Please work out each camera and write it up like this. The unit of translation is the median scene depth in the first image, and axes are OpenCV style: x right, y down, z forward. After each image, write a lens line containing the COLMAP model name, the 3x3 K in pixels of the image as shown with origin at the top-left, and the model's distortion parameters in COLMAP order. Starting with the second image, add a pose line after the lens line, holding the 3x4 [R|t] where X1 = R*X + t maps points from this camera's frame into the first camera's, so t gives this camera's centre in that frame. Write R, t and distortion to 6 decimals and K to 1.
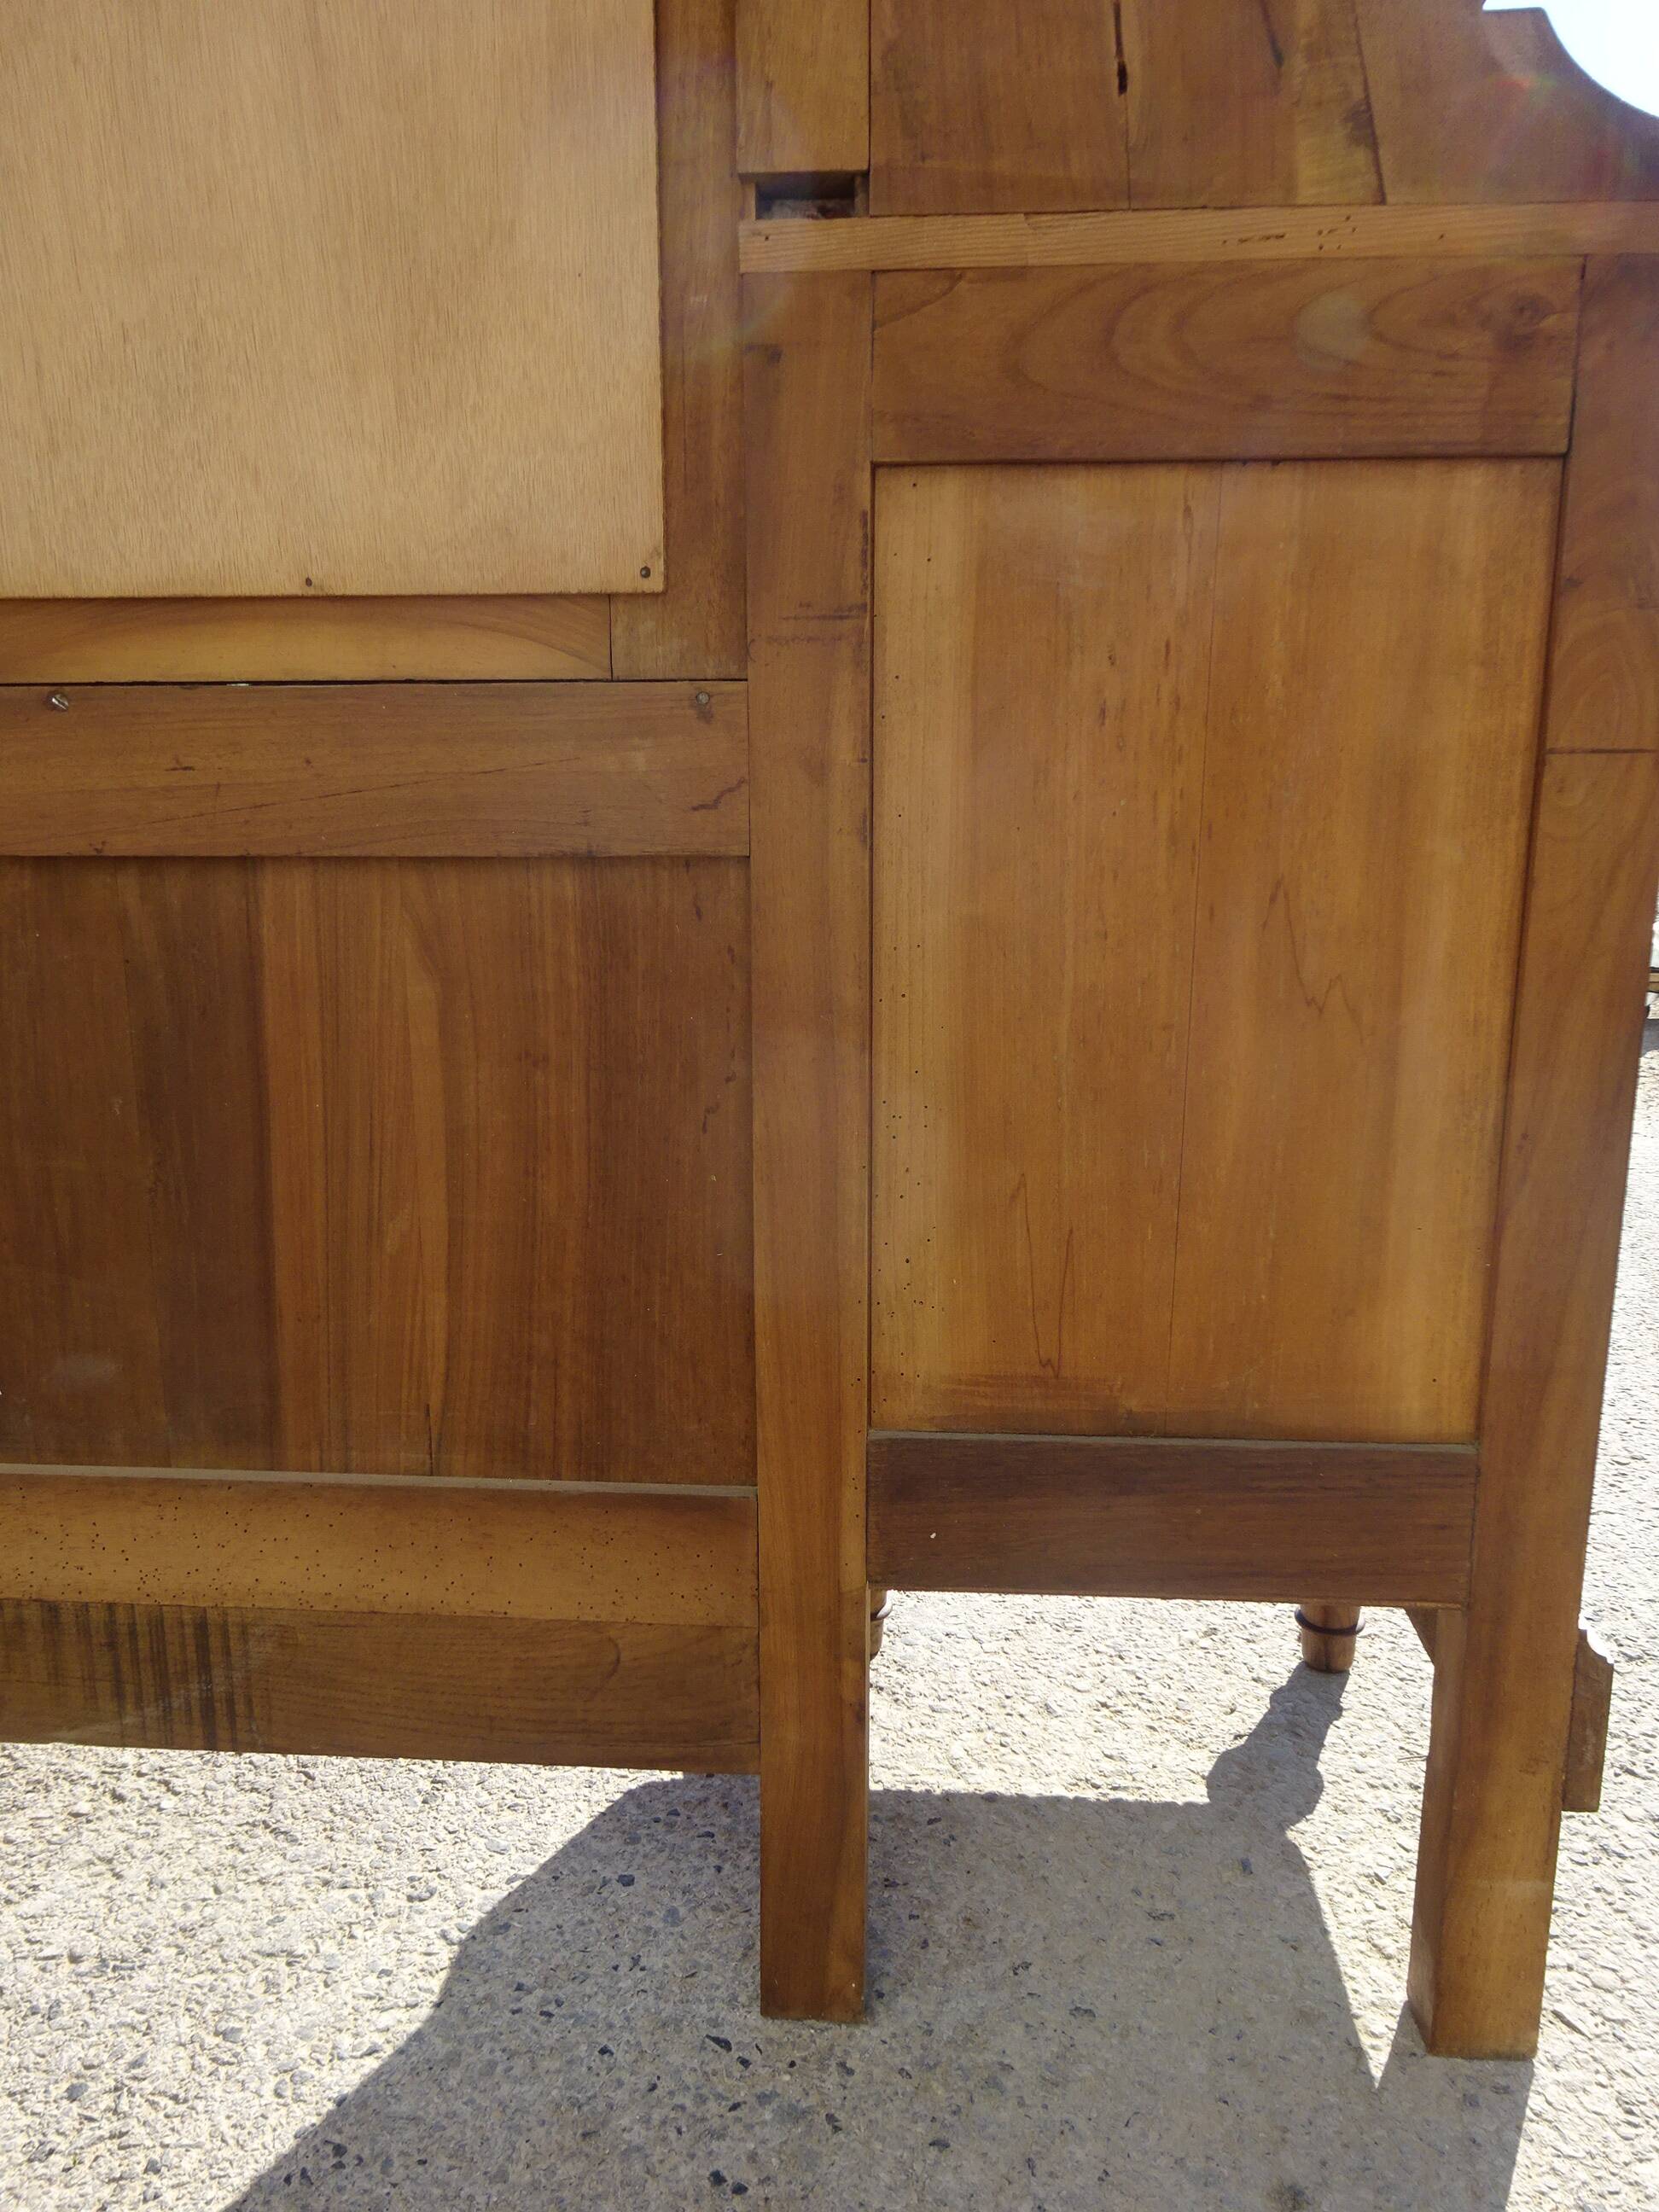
lens RADIAL K [[1611.4, 0, 828.2], [0, 1611.4, 1116.6], [0, 0, 1]] dist [-0.006506, 0.008896]
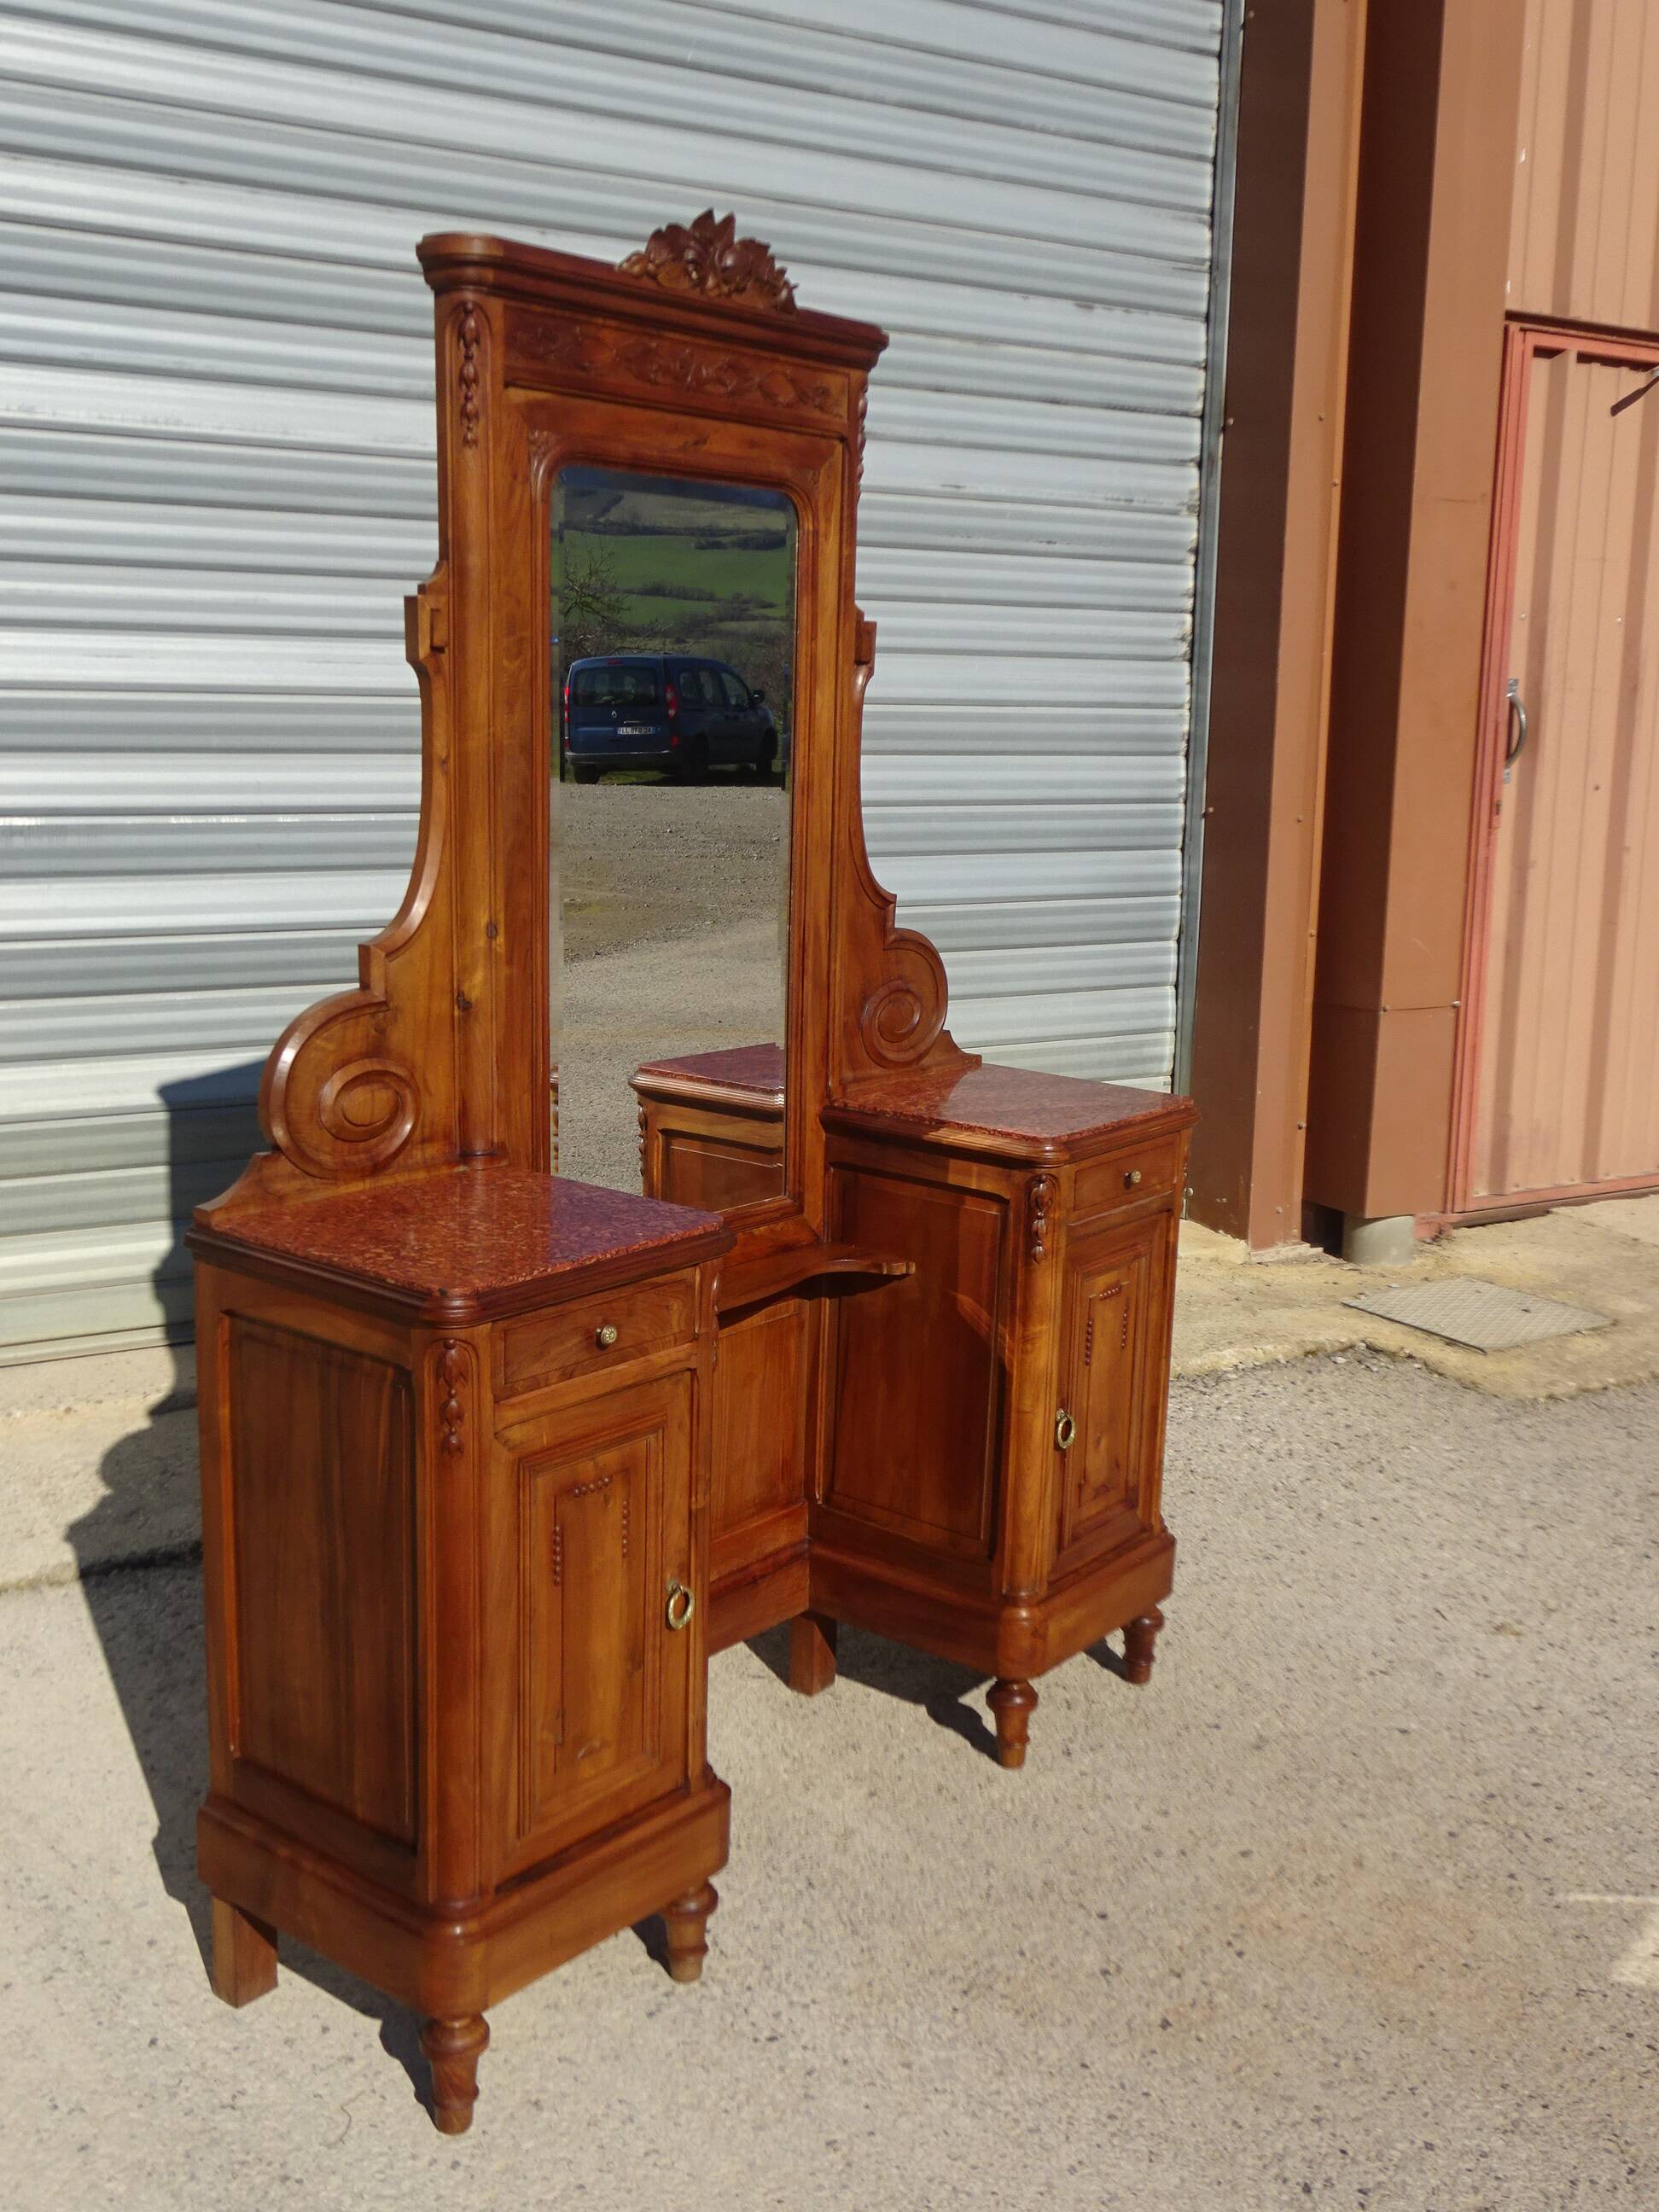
lens RADIAL K [[2198.8, 0, 827.2], [0, 2198.8, 1096.9], [0, 0, 1]] dist [0.006934, 0.000000]
pose [[-0.563779, 0.145151, -0.813071, 2.279761], [-0.186992, 0.936441, 0.296835, -1.633511], [0.804479, 0.319388, -0.500804, 2.846940]]
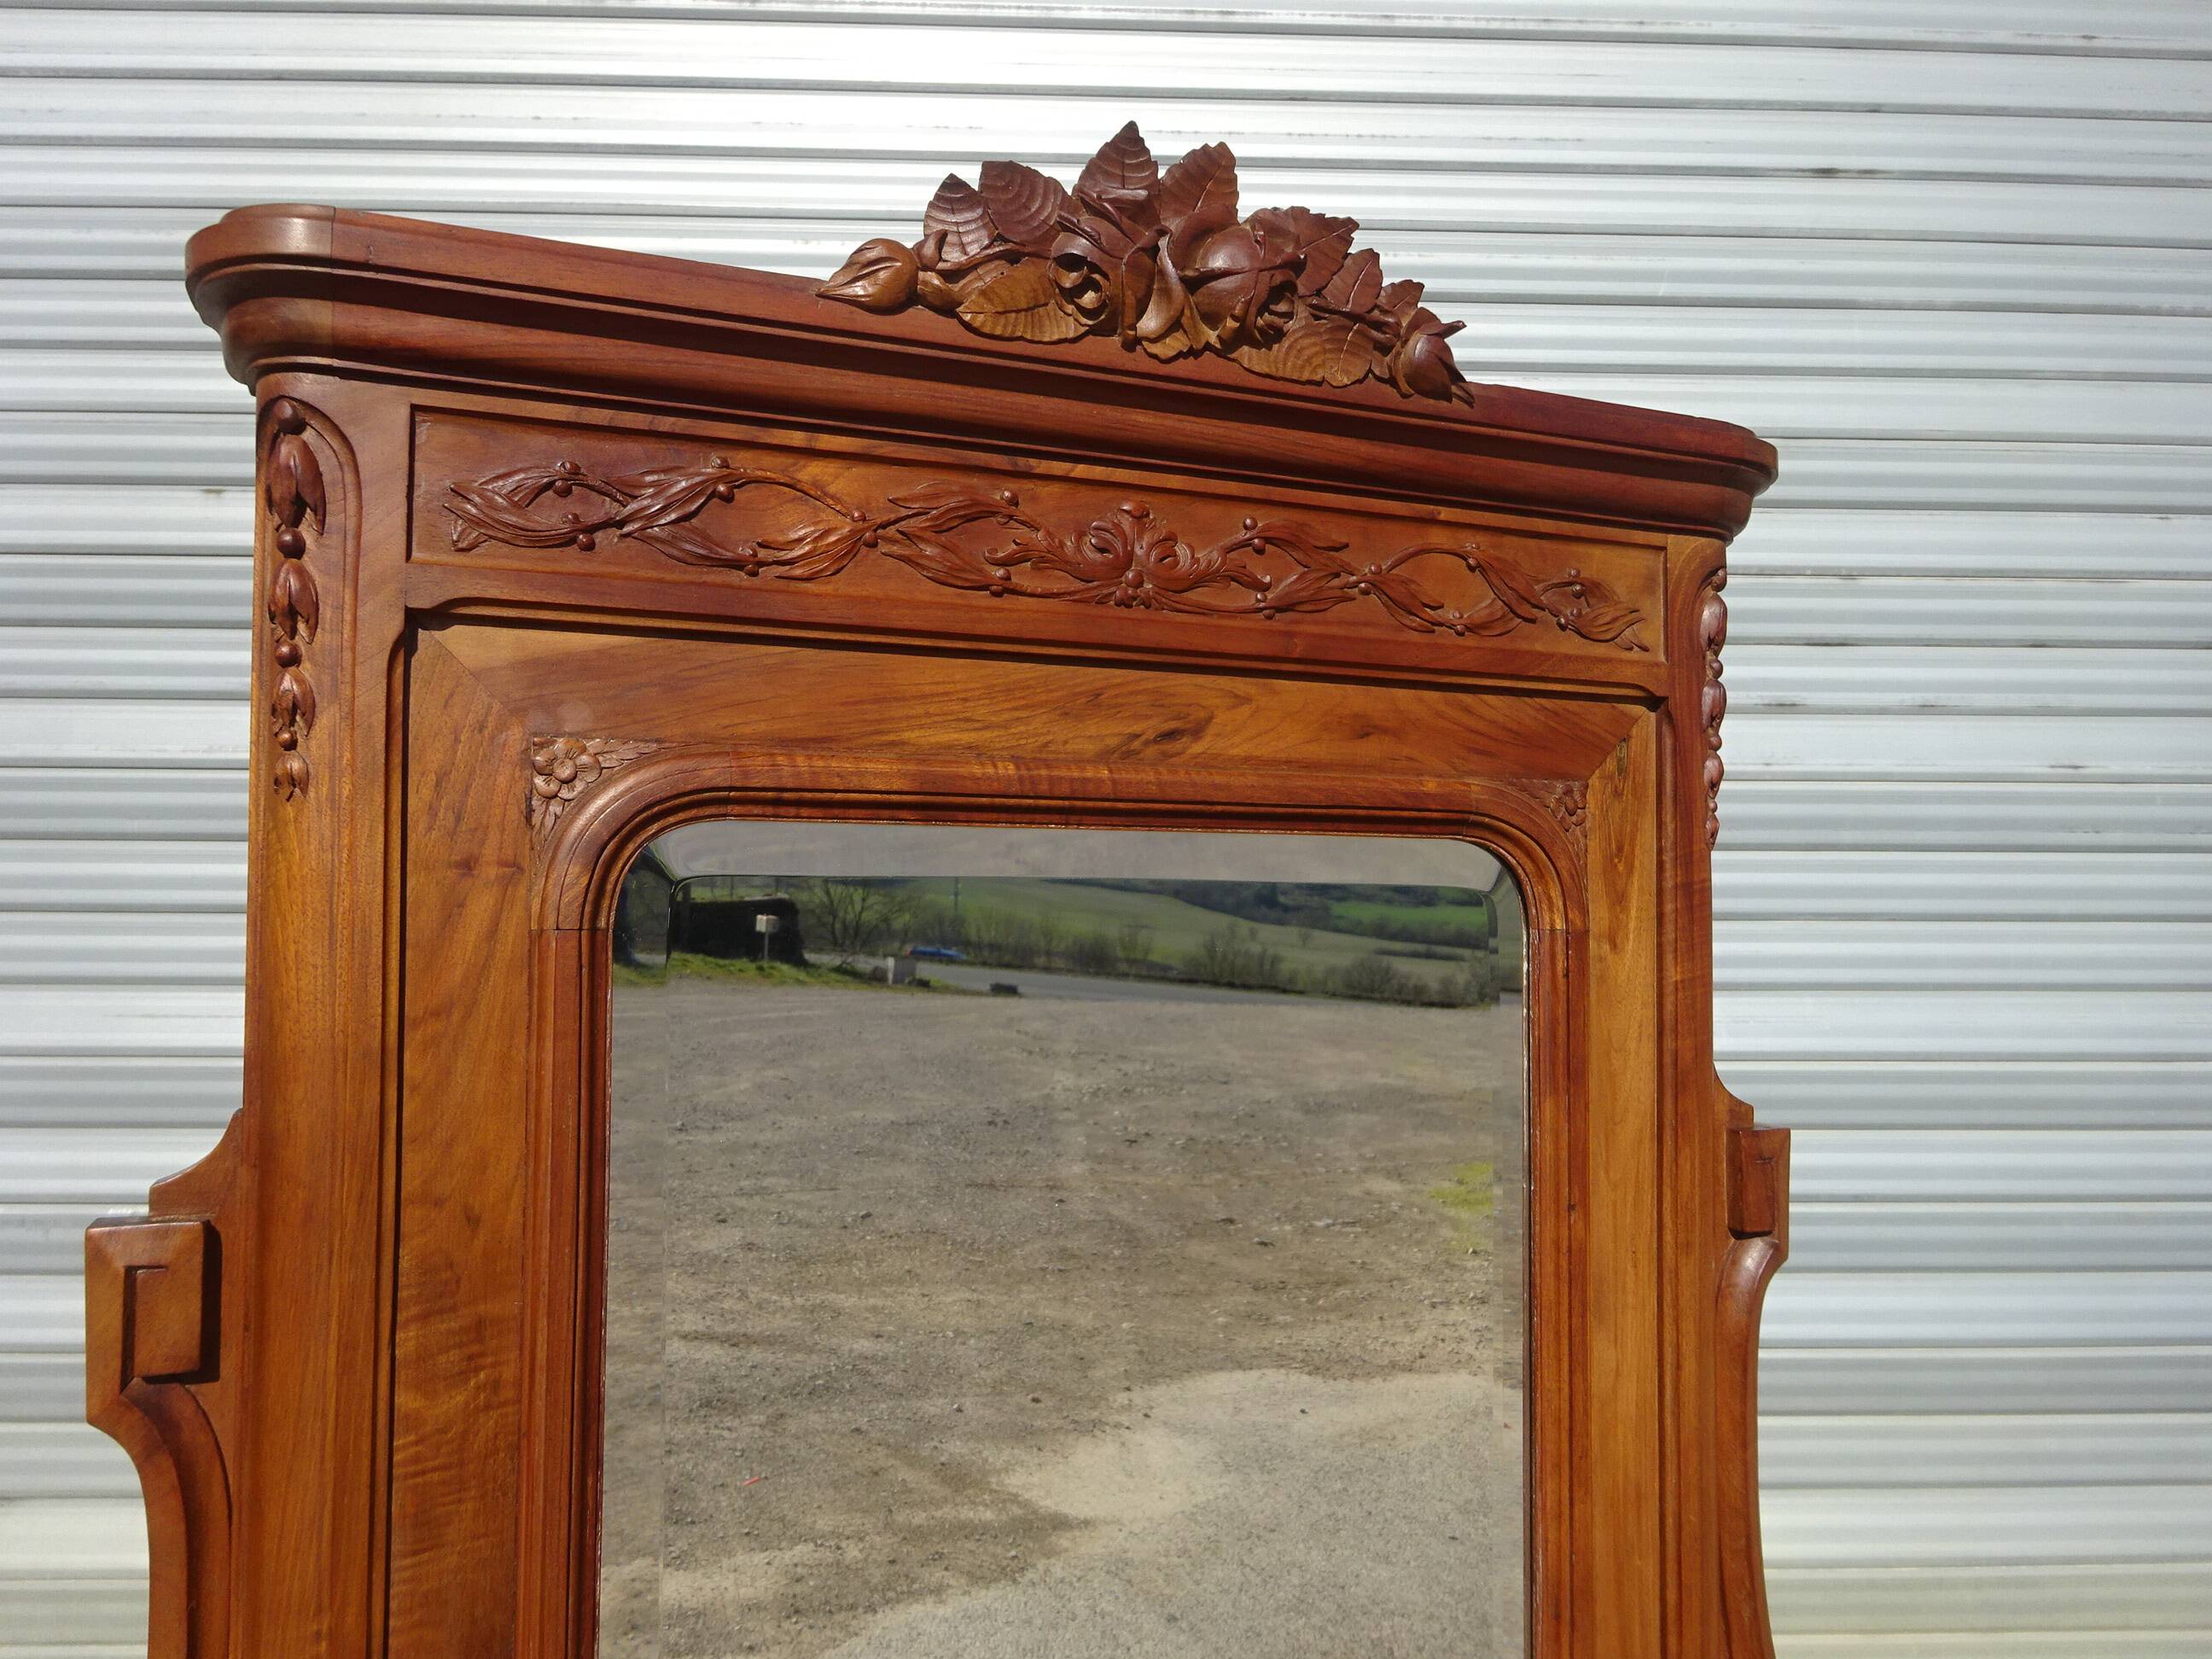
lens RADIAL K [[1611.4, 0, 1111.5], [0, 1611.4, 822.1], [0, 0, 1]] dist [-0.006506, 0.008896]
pose [[-0.891028, -0.024254, -0.453300, -0.004906], [-0.092065, 0.987475, 0.128132, -1.601928], [0.444514, 0.155902, -0.882101, 1.517831]]
